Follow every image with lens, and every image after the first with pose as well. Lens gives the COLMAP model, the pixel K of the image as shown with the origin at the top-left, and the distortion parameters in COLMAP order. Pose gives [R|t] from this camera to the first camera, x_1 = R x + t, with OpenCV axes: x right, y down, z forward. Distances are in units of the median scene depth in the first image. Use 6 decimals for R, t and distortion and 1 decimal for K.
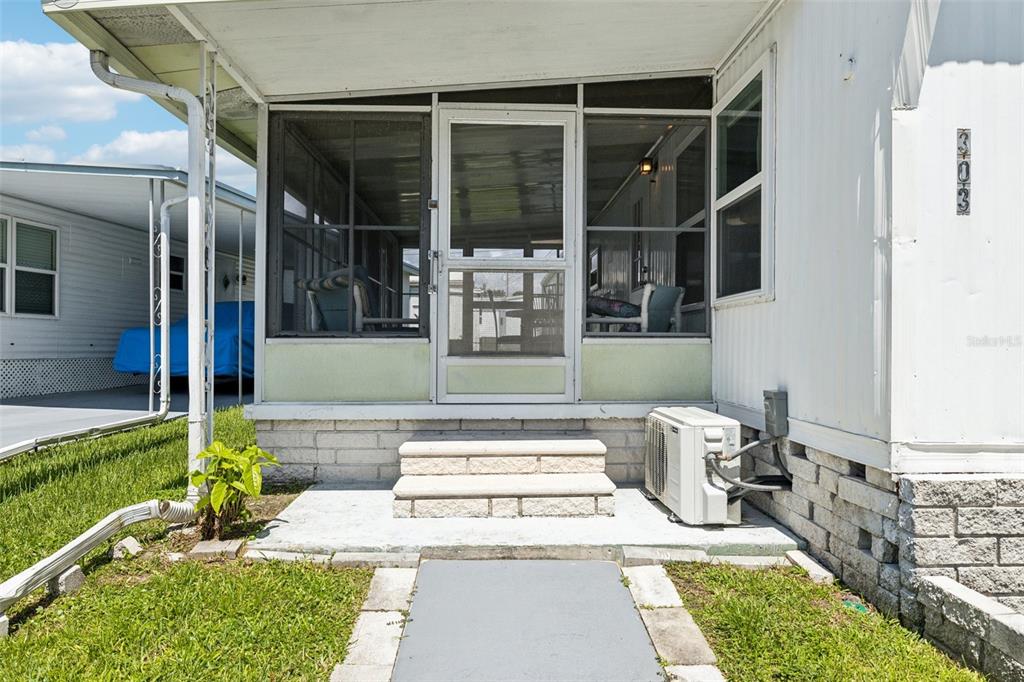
lens RADIAL K [[645.8, 0, 461.3], [0, 645.8, 340.5], [0, 0, 1]] dist [-0.005864, 0.002106]
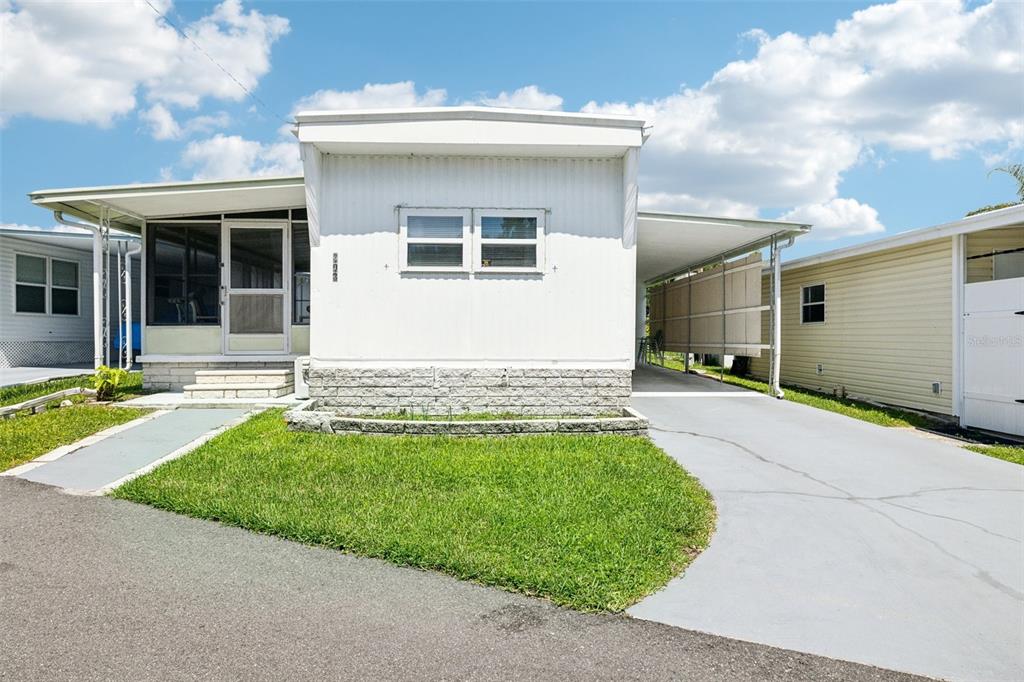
lens RADIAL K [[578.6, 0, 513.6], [0, 578.6, 340.9], [0, 0, 1]] dist [-0.015663, -0.004698]
pose [[0.999612, -0.005599, 0.027270, 0.895631], [0.005244, 0.999901, 0.013064, 0.028320], [-0.027340, -0.012916, 0.999543, -0.997366]]
